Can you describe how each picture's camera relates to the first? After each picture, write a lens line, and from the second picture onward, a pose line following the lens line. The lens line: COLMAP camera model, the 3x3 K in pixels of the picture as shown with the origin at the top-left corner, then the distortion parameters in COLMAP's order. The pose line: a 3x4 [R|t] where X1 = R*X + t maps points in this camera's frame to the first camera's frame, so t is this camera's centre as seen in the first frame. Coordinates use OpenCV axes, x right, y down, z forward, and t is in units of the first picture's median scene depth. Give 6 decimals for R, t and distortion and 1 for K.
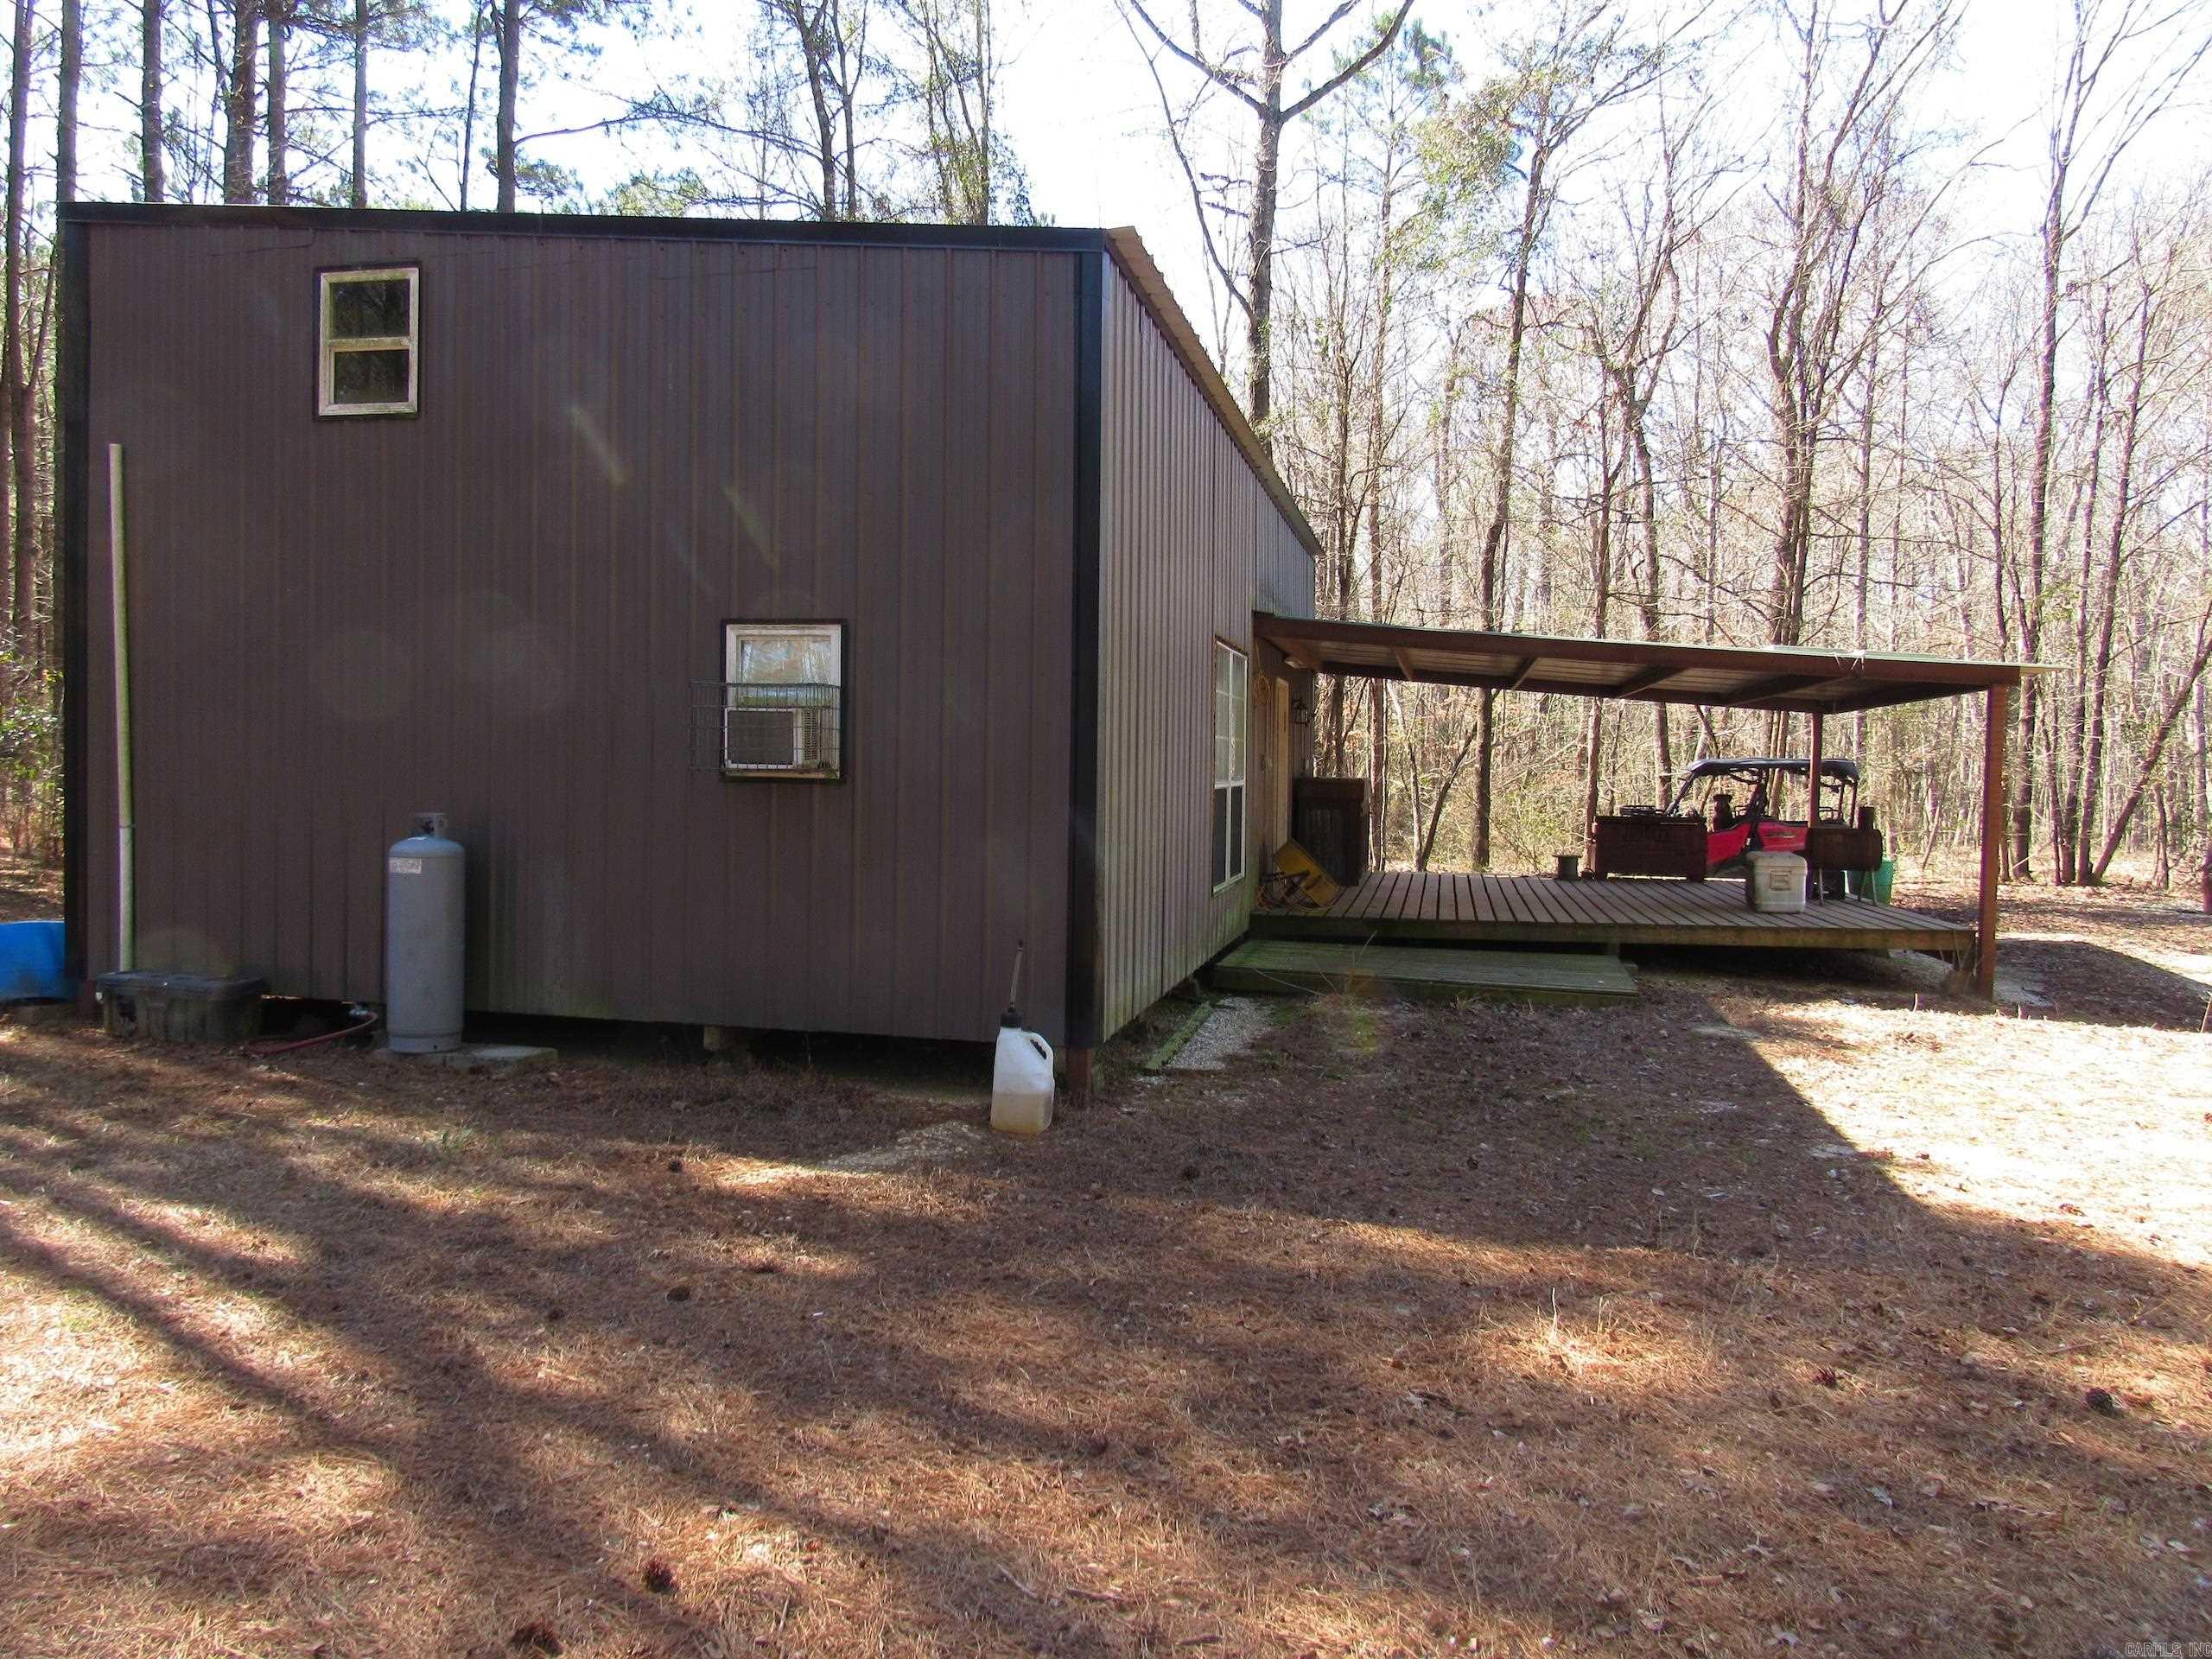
lens RADIAL K [[1552.6, 0, 1106.0], [0, 1552.6, 829.5], [0, 0, 1]] dist [-0.021314, 0.005289]
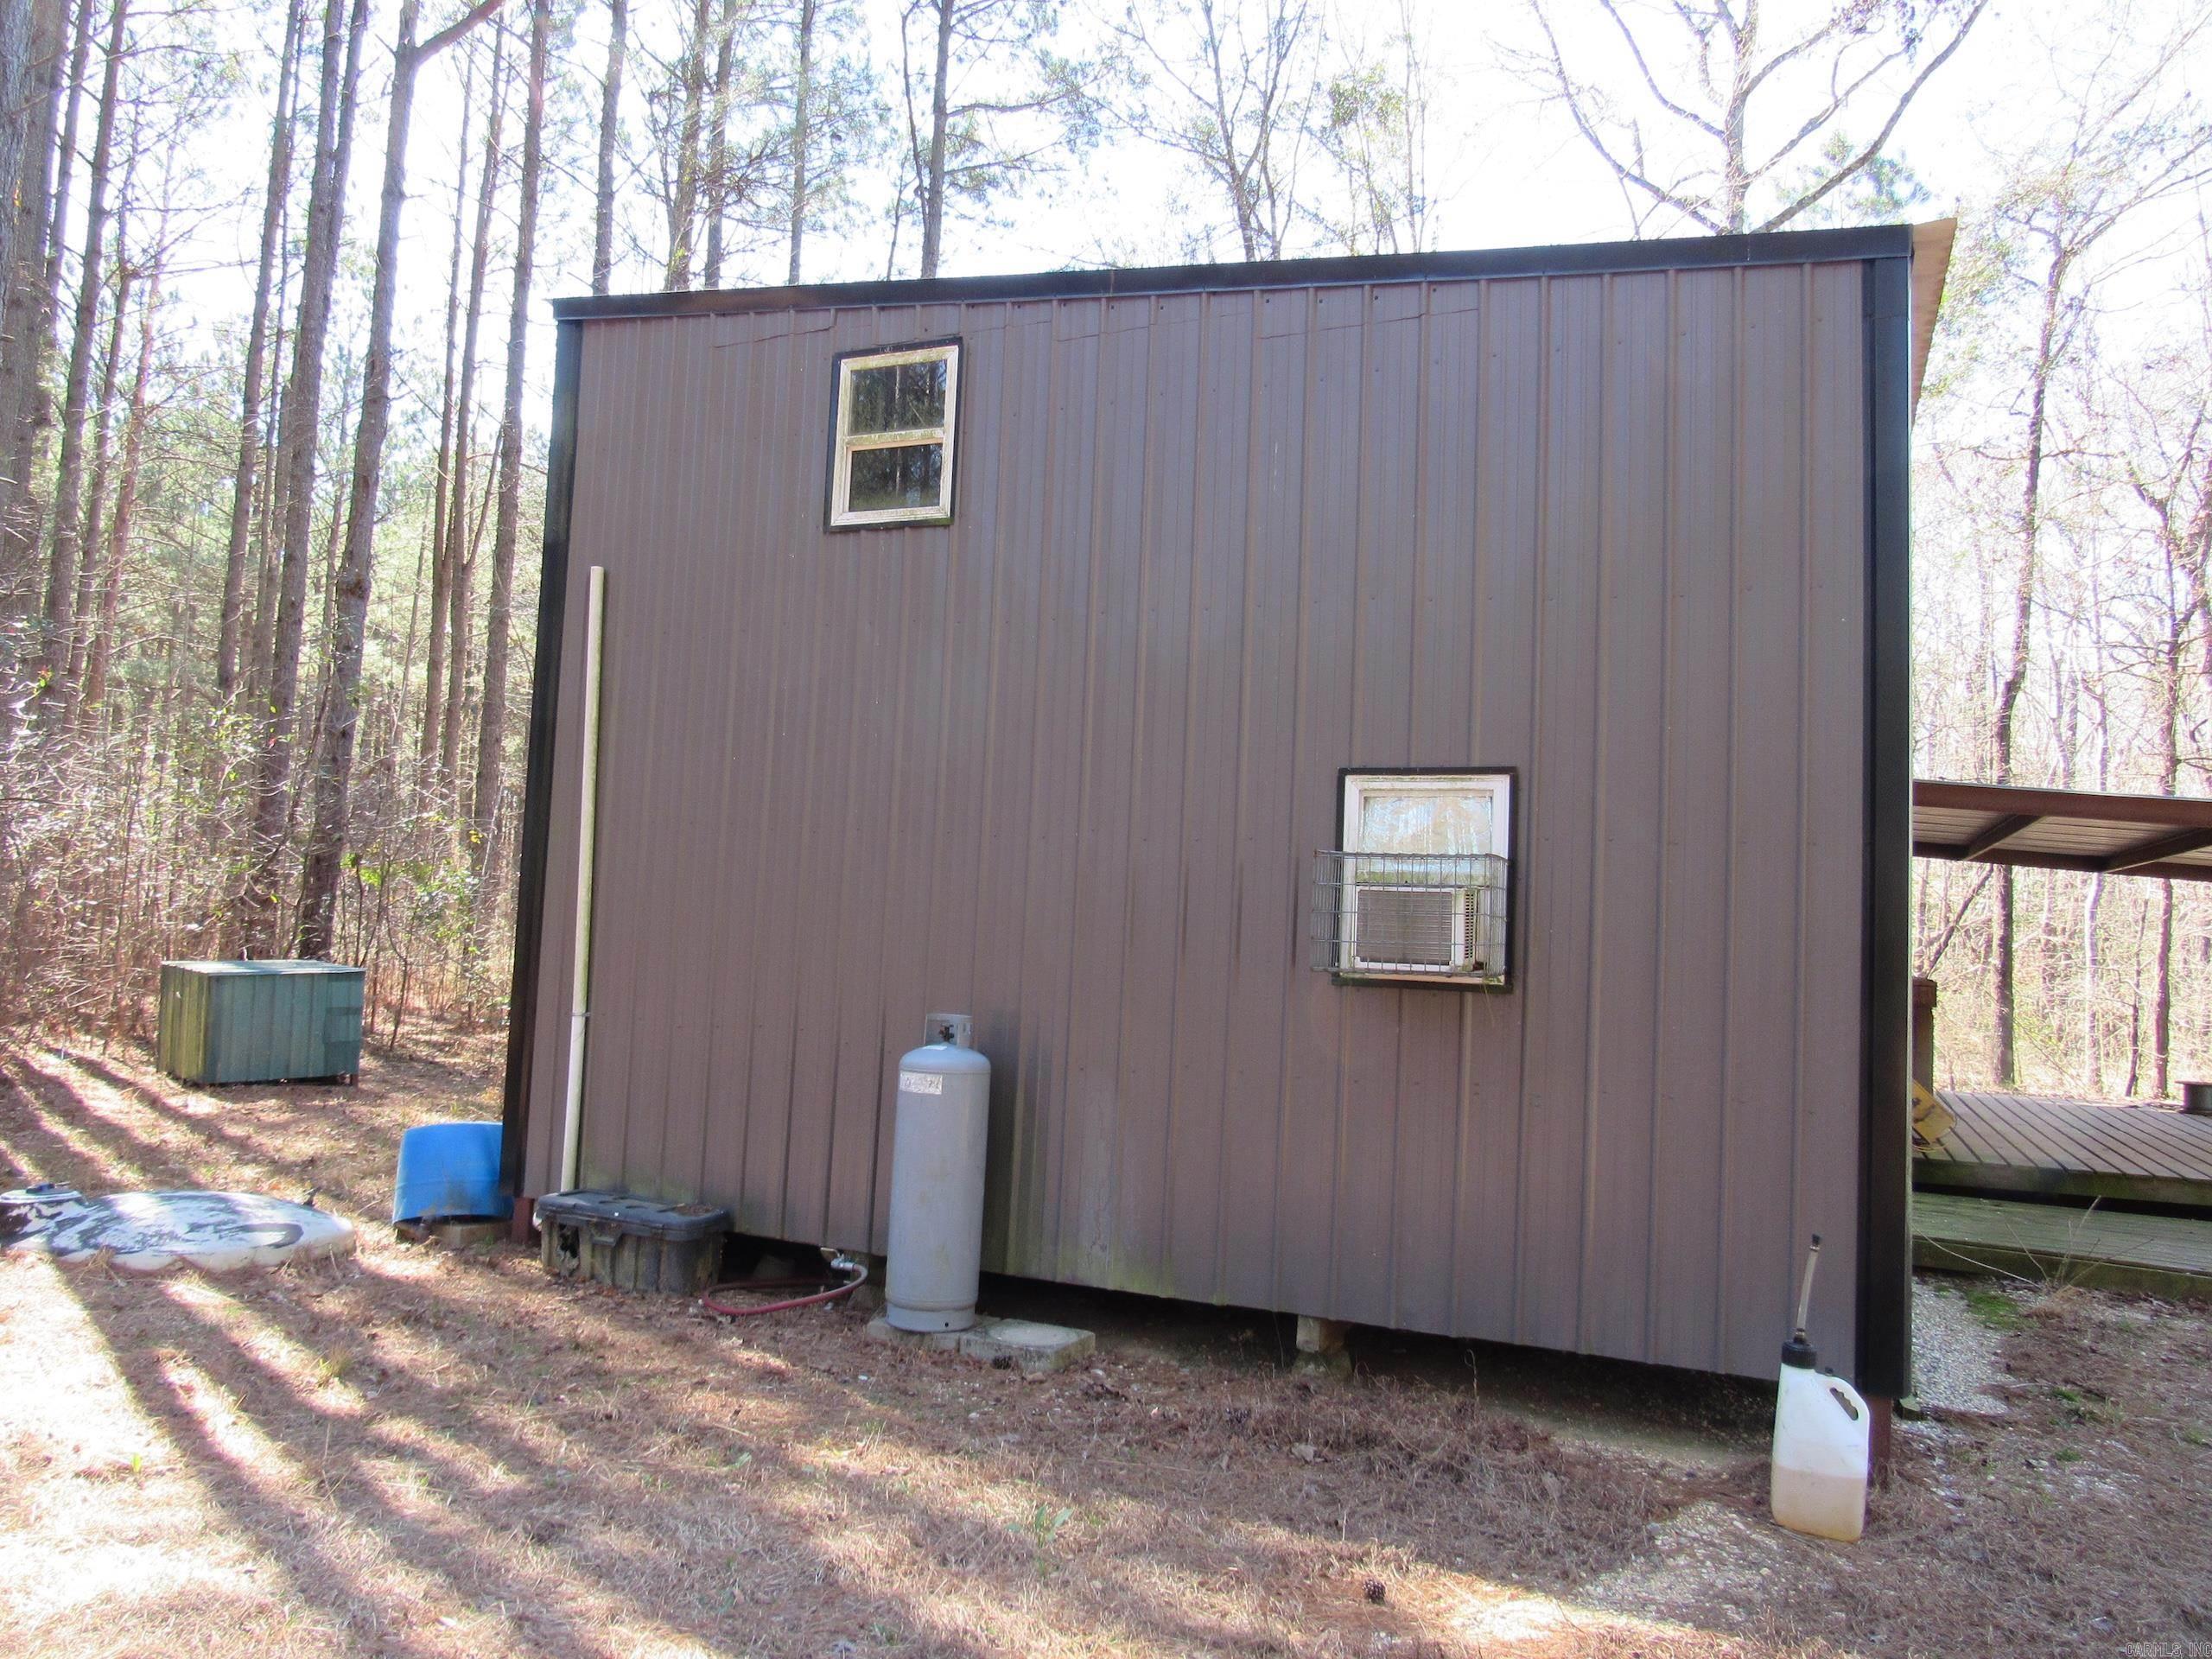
lens RADIAL K [[1548.2, 0, 1133.5], [0, 1548.2, 835.8], [0, 0, 1]] dist [-0.011969, 0.001891]
pose [[0.982852, 0.008650, -0.184191, -0.204653], [-0.028353, 0.994110, -0.104606, -0.021185], [0.182201, 0.108034, 0.977308, 0.245998]]
